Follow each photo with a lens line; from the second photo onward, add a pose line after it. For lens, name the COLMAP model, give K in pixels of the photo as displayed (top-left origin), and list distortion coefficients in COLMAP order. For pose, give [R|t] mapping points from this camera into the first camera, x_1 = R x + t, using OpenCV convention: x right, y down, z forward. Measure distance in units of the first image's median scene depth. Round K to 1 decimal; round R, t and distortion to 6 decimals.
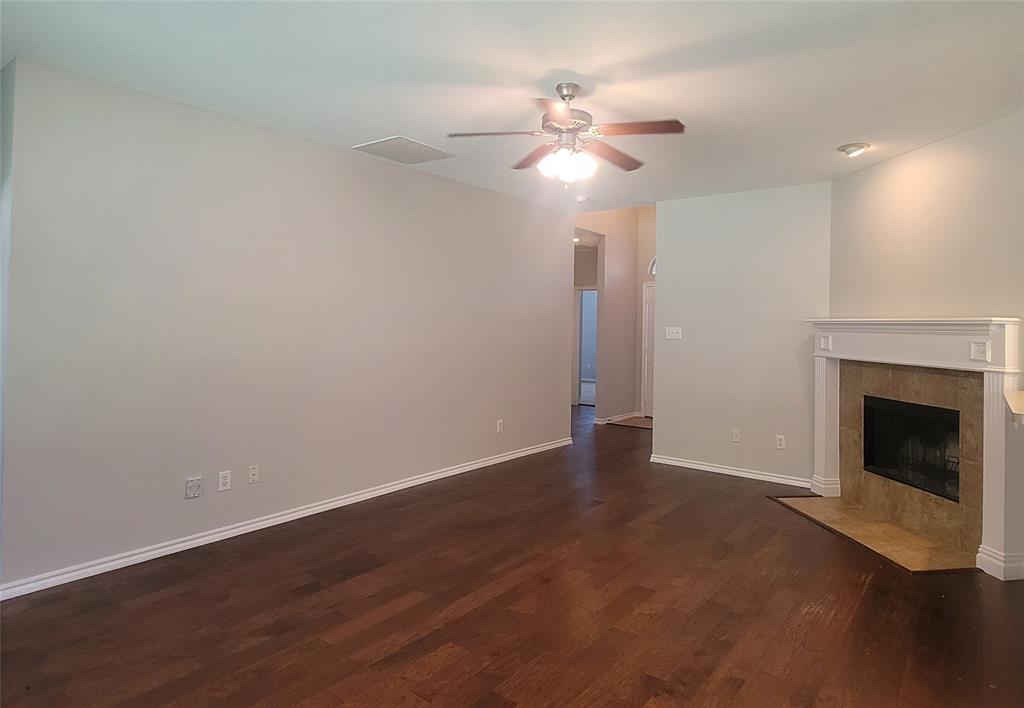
lens RADIAL K [[589.4, 0, 514.7], [0, 589.4, 314.6], [0, 0, 1]] dist [-0.005566, -0.001922]
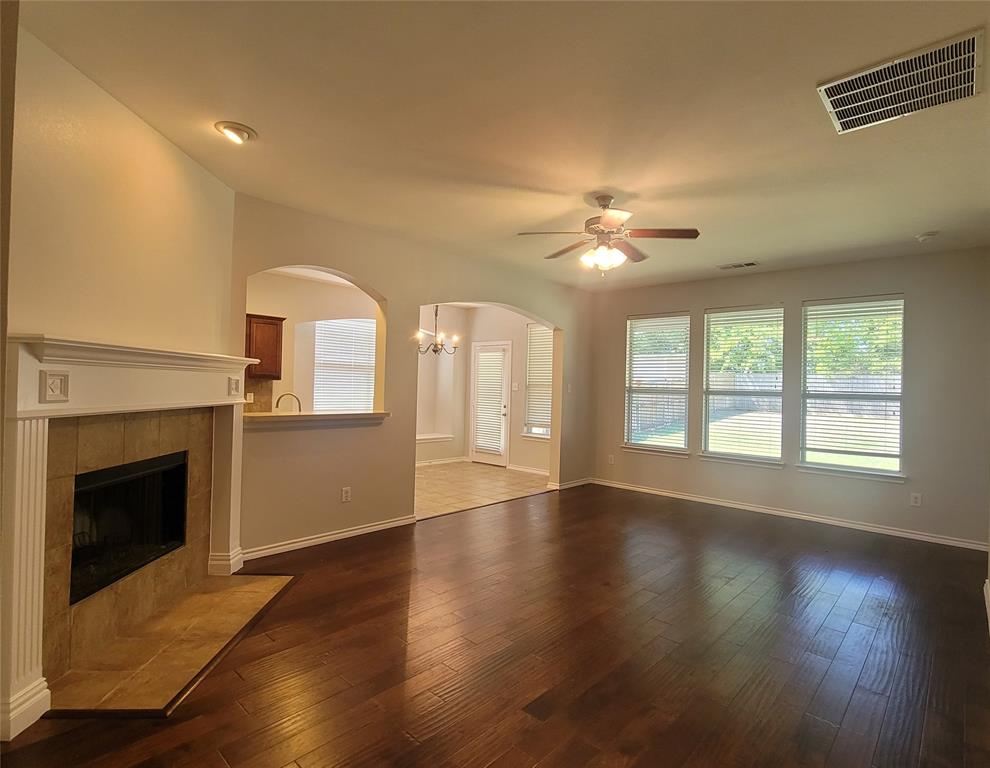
lens RADIAL K [[511.5, 0, 520.0], [0, 511.5, 385.2], [0, 0, 1]] dist [0.002107, 0.000252]
pose [[-0.997962, -0.045458, 0.044771, 0.151041], [-0.046238, 0.998793, -0.016548, 0.039752], [-0.043965, -0.018584, -0.998860, 1.543288]]
